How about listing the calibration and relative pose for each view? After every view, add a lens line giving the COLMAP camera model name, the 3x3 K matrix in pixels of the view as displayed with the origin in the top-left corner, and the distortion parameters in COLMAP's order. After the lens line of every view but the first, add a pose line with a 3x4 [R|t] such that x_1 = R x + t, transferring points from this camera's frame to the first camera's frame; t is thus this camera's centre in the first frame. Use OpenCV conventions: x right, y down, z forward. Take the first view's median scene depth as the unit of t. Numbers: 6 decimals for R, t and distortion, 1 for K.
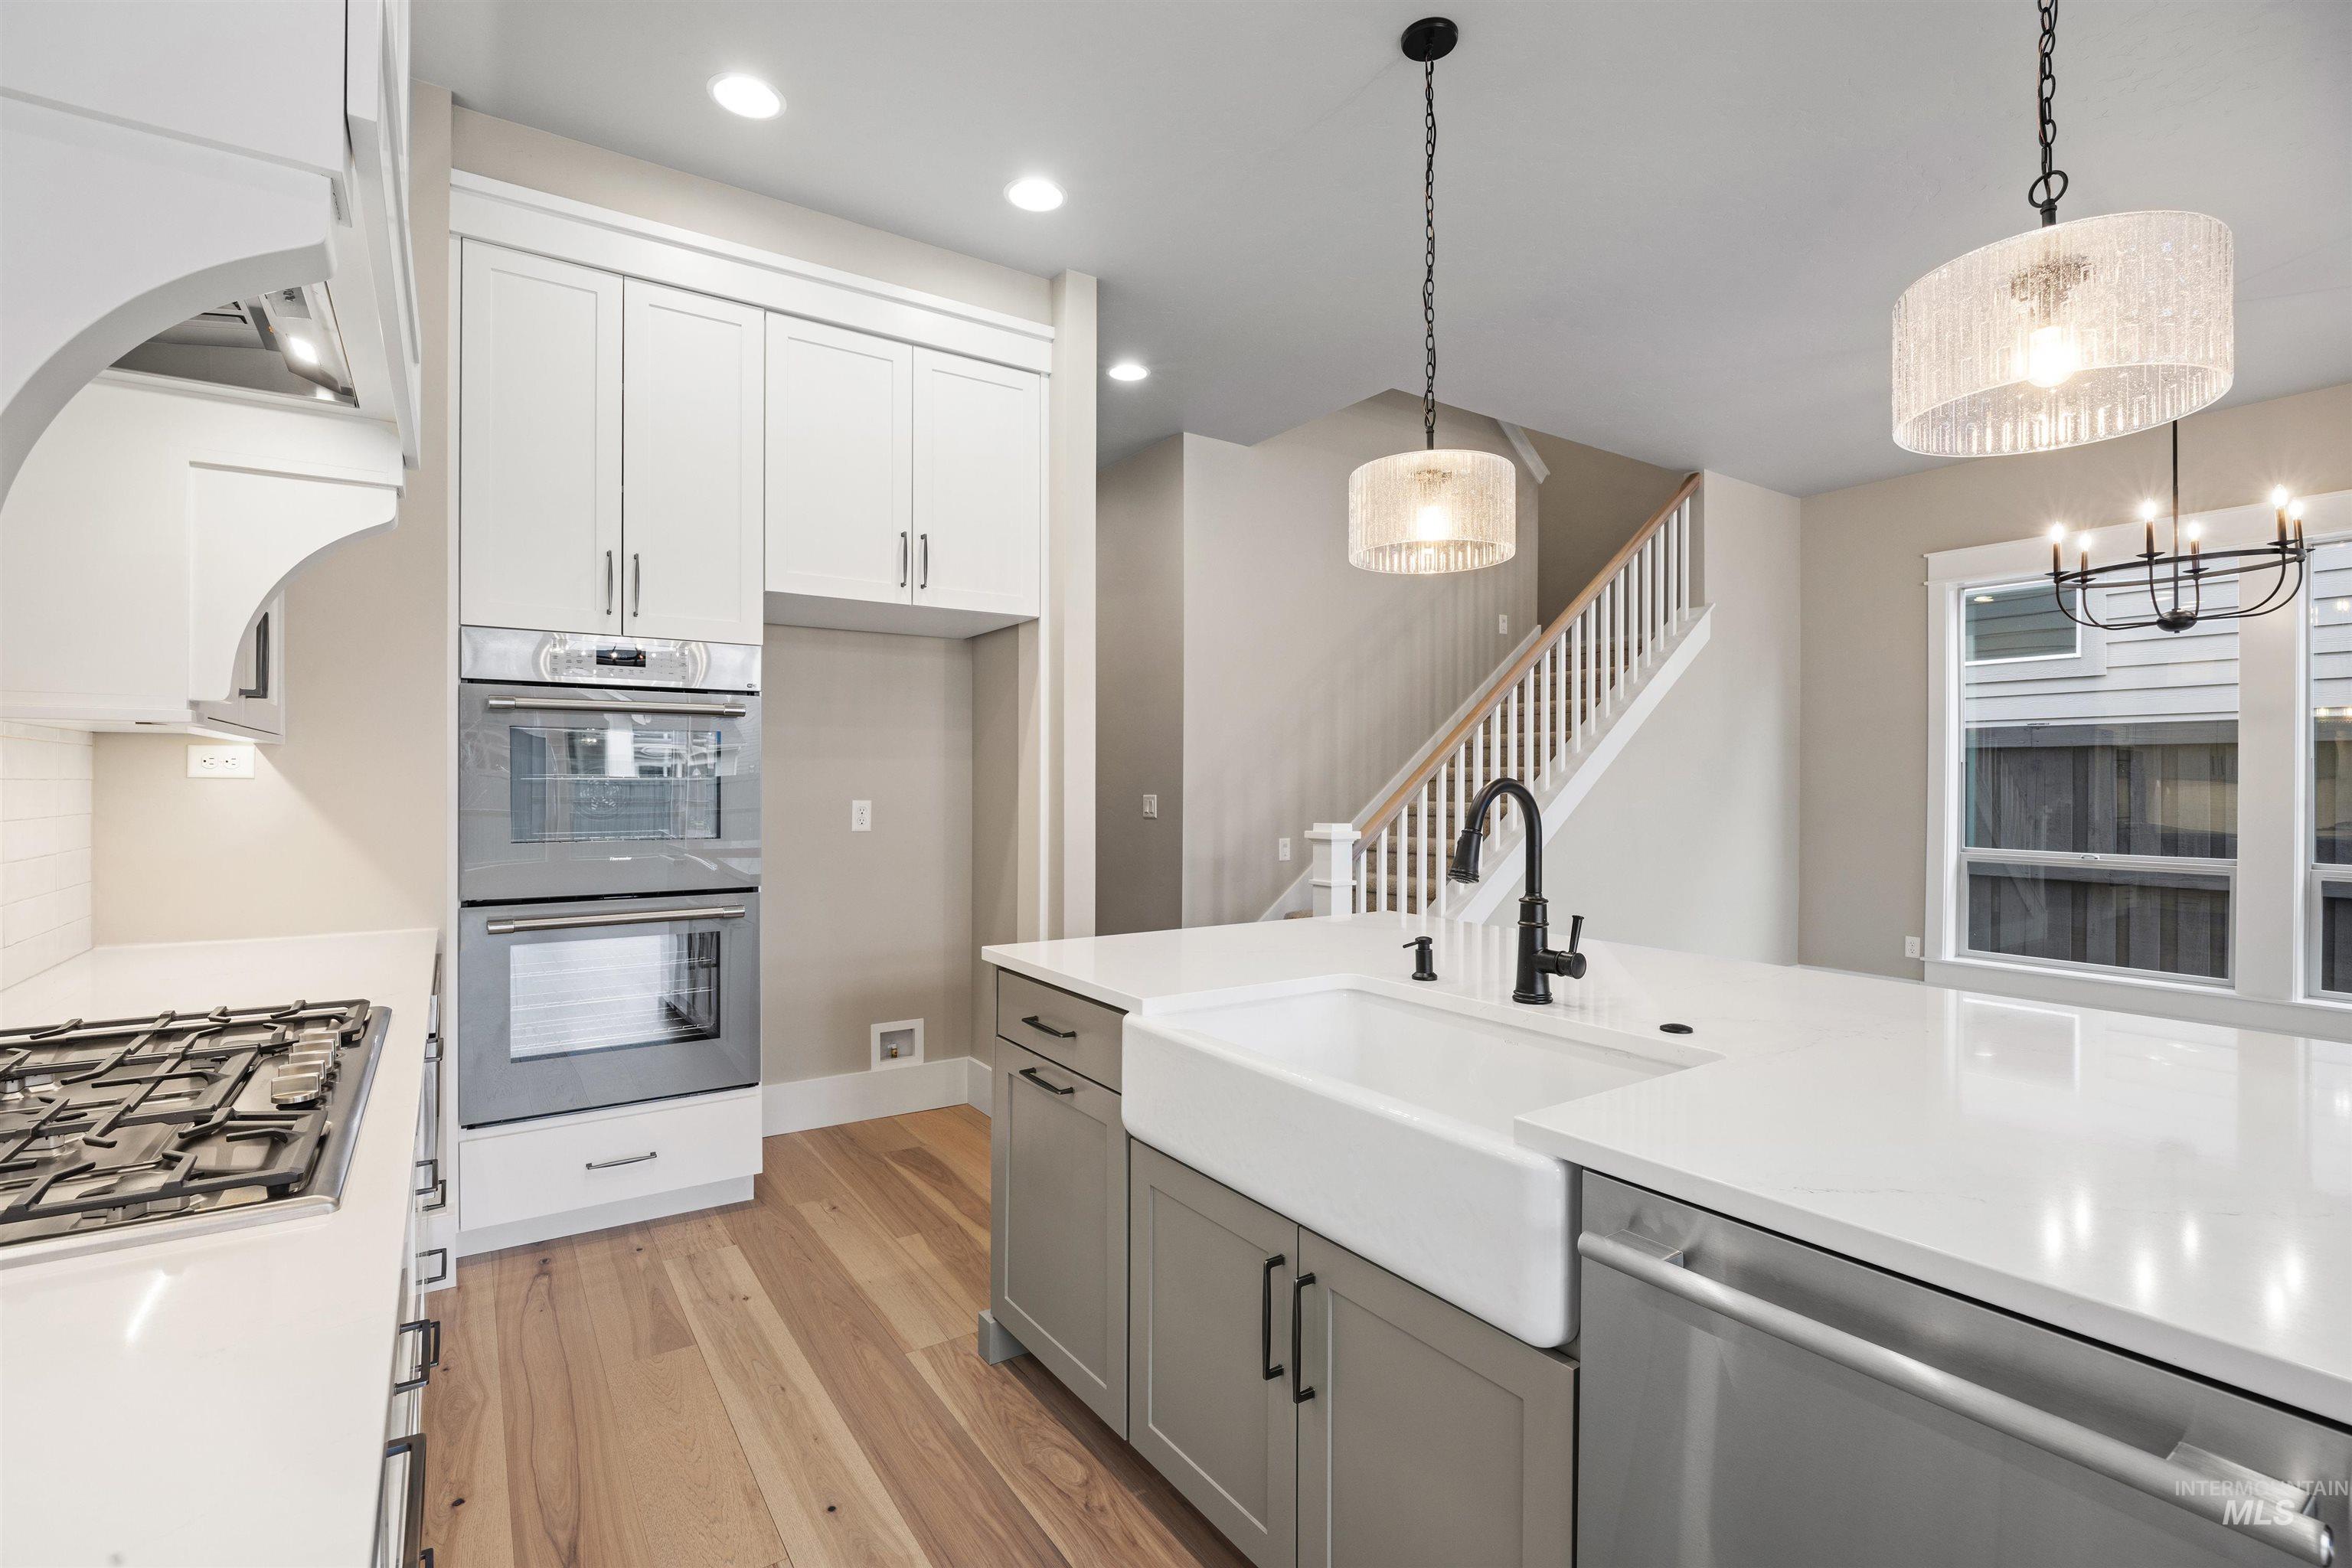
lens RADIAL K [[1065.6, 0, 1160.2], [0, 1065.6, 781.2], [0, 0, 1]] dist [-0.017887, -0.000272]
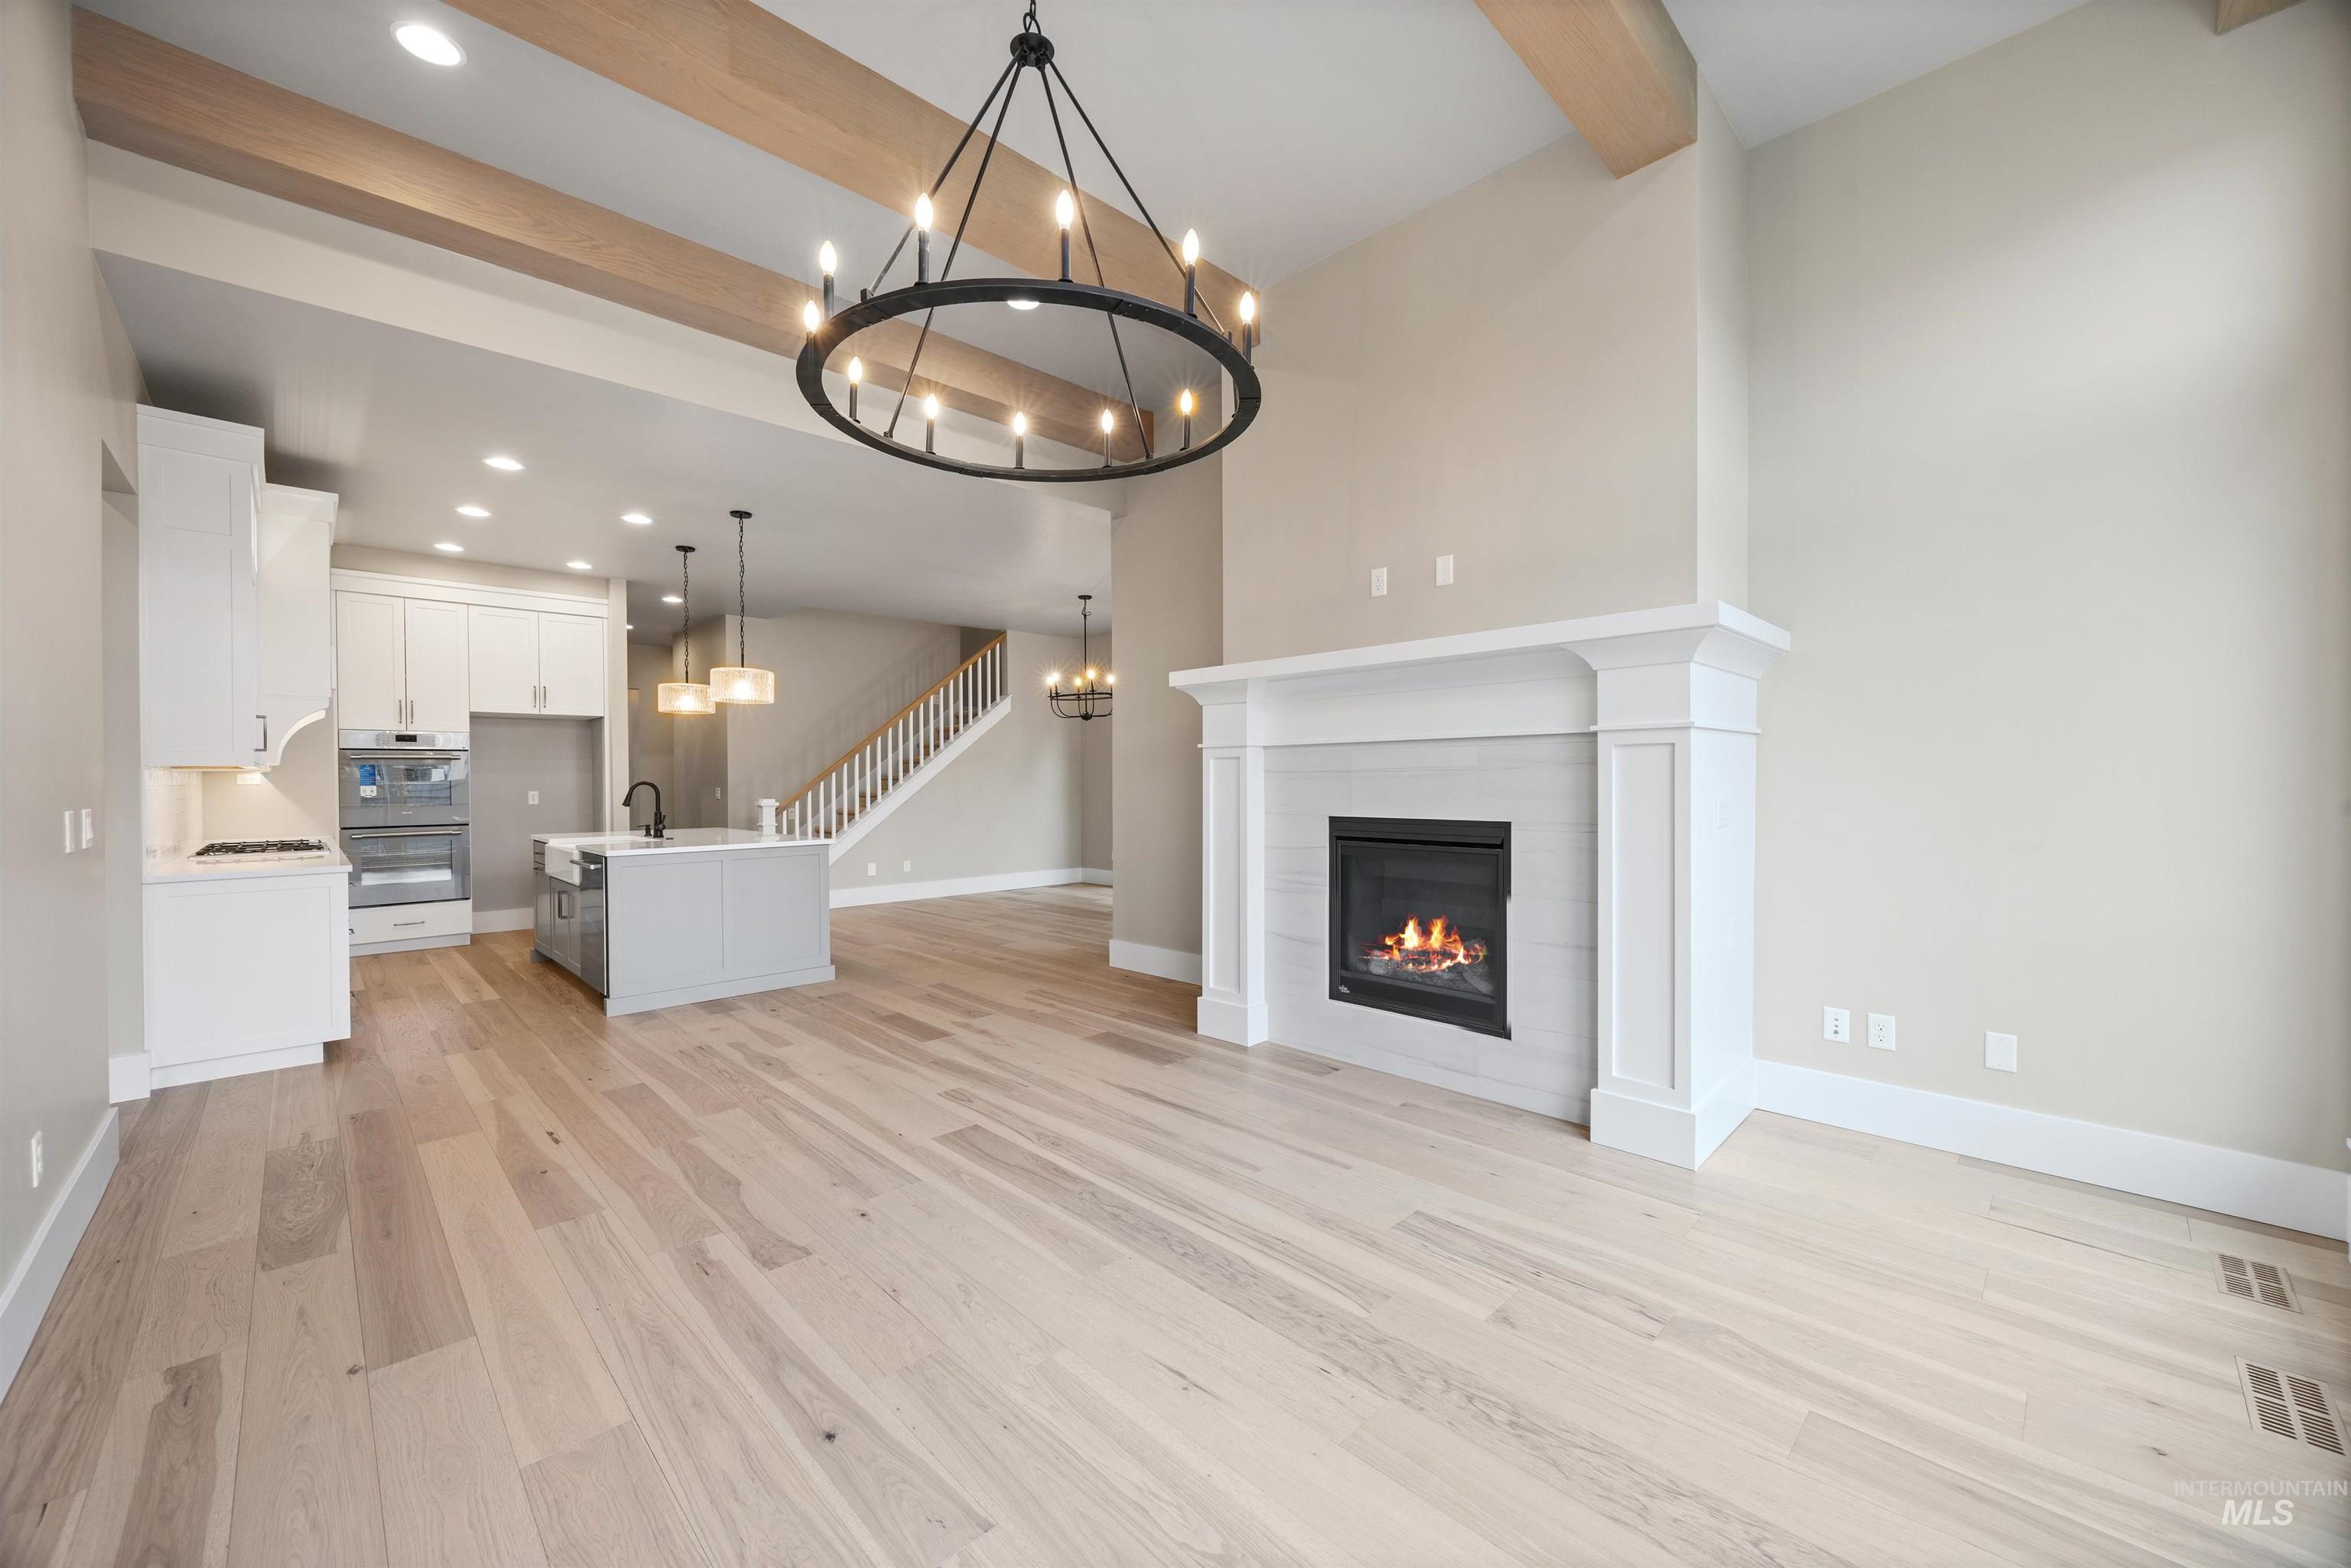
lens RADIAL K [[904.4, 0, 1161.3], [0, 904.4, 787.5], [0, 0, 1]] dist [0.005105, -0.000022]
pose [[0.984203, -0.012884, 0.176575, 0.725582], [0.012014, 0.999910, 0.005997, 0.014161], [-0.176636, -0.003780, 0.984269, -1.202874]]
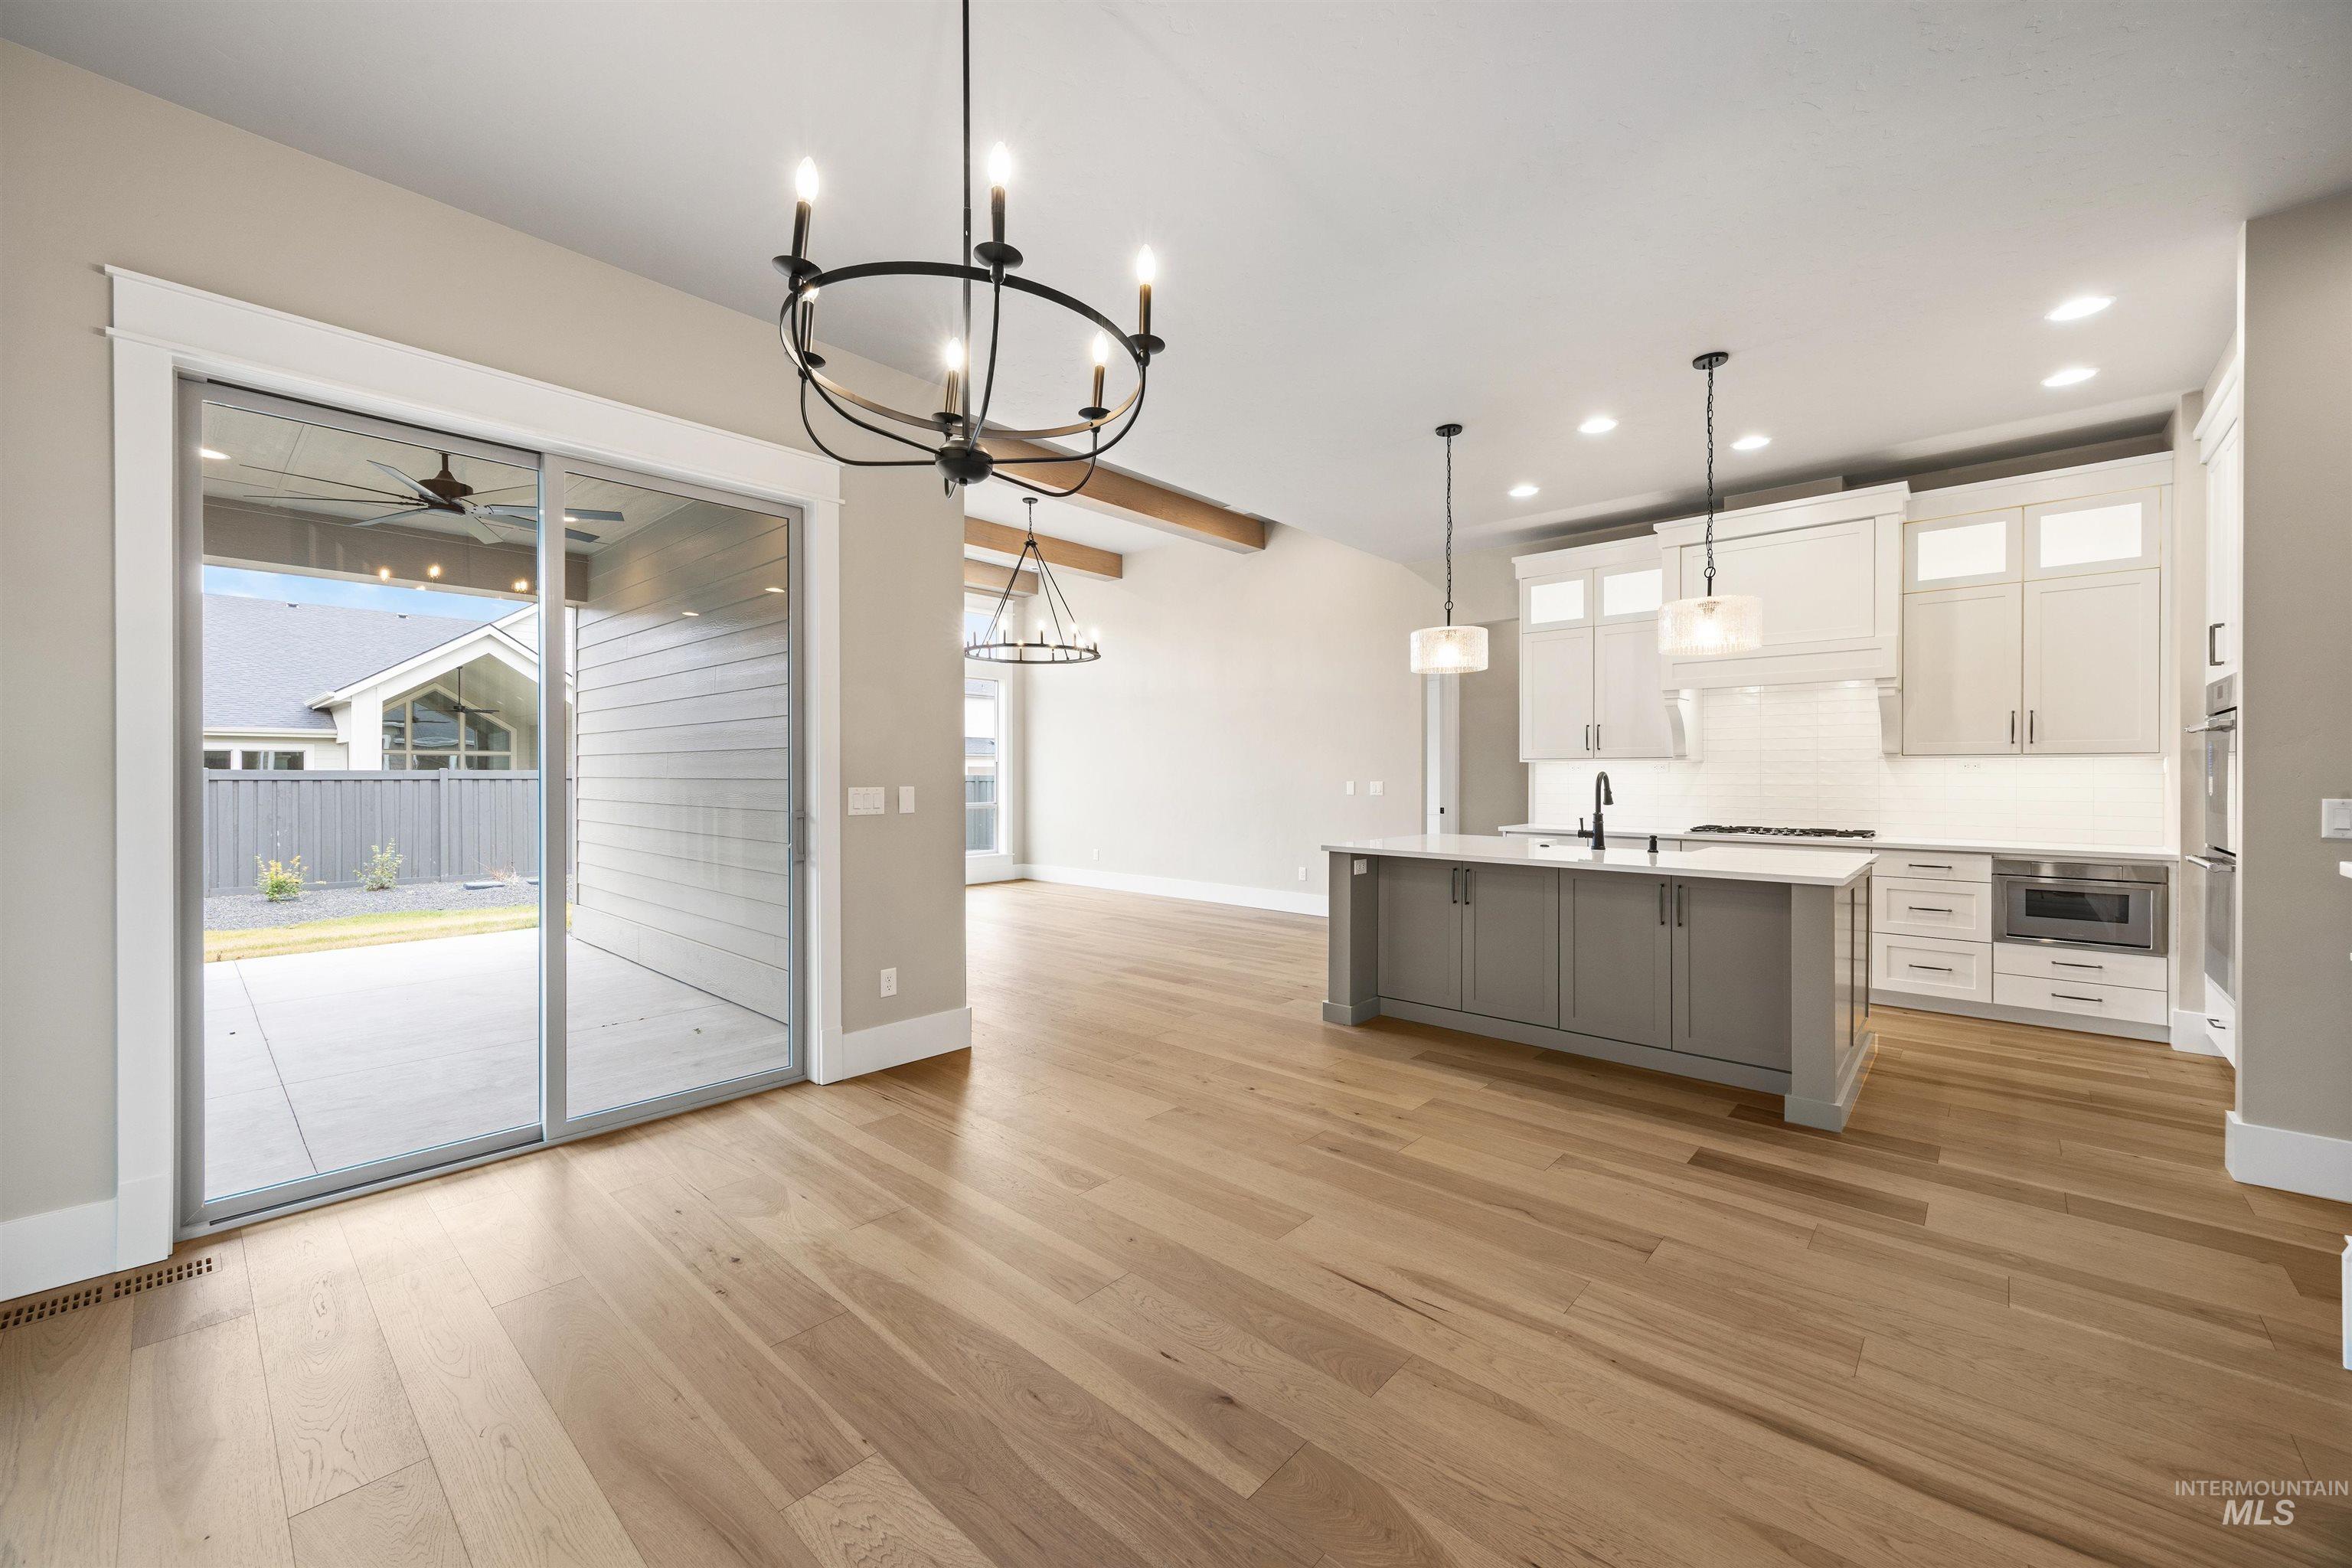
lens RADIAL K [[913.5, 0, 1171.7], [0, 913.5, 774.7], [0, 0, 1]] dist [0.003550, 0.000066]
pose [[-0.969951, -0.003838, -0.243268, 0.941130], [-0.003873, 0.999992, -0.000333, 0.004337], [0.243268, 0.000619, -0.969959, 1.412861]]
